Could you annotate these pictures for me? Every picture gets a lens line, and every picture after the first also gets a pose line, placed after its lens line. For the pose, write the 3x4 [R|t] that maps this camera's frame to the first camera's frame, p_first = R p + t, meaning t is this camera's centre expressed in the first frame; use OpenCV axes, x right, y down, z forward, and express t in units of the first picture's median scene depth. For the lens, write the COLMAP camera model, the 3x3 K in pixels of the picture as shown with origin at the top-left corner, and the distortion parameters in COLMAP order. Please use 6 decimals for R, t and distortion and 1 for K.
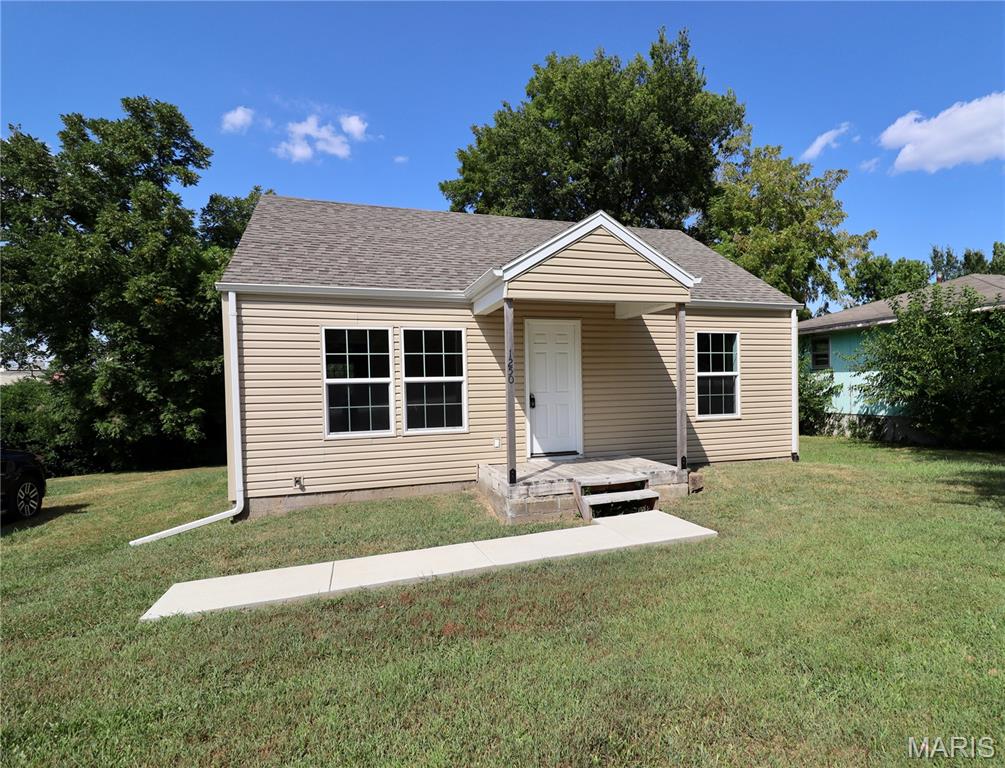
lens RADIAL K [[502.6, 0, 508.3], [0, 502.6, 393.2], [0, 0, 1]] dist [-0.001170, -0.009276]
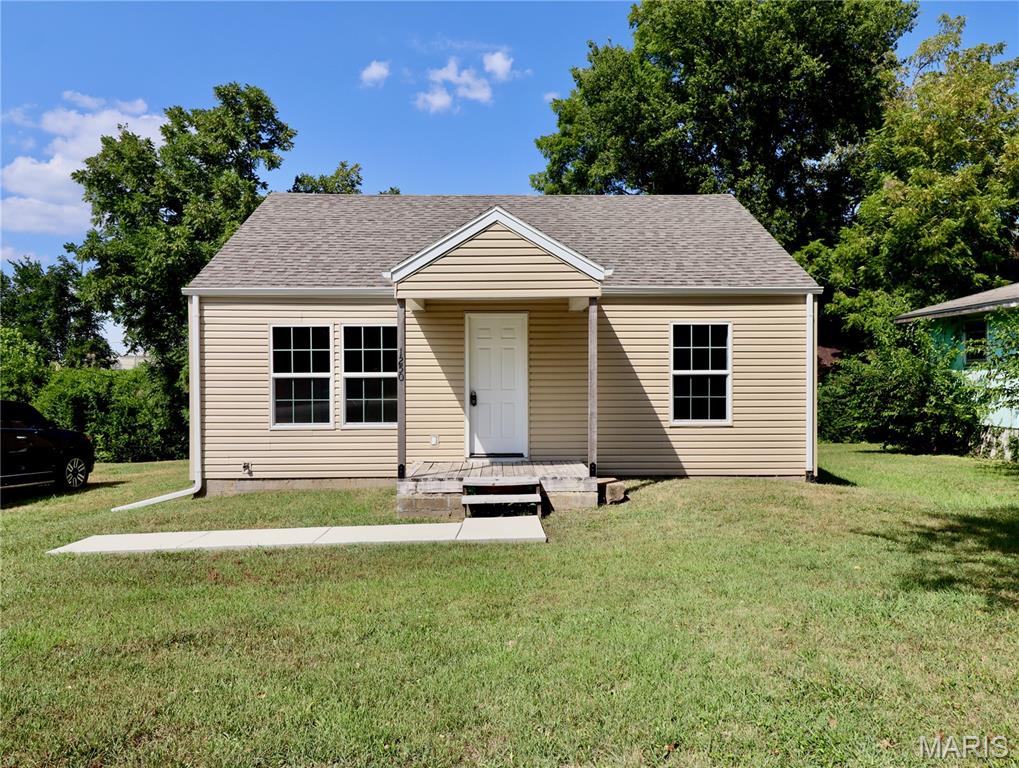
lens RADIAL K [[639.6, 0, 509.0], [0, 639.6, 377.7], [0, 0, 1]] dist [0.004519, -0.003296]
pose [[0.956635, 0.015791, -0.290860, 0.424248], [-0.019213, 0.999776, -0.008913, -0.013307], [0.290654, 0.014115, 0.956724, -0.134735]]
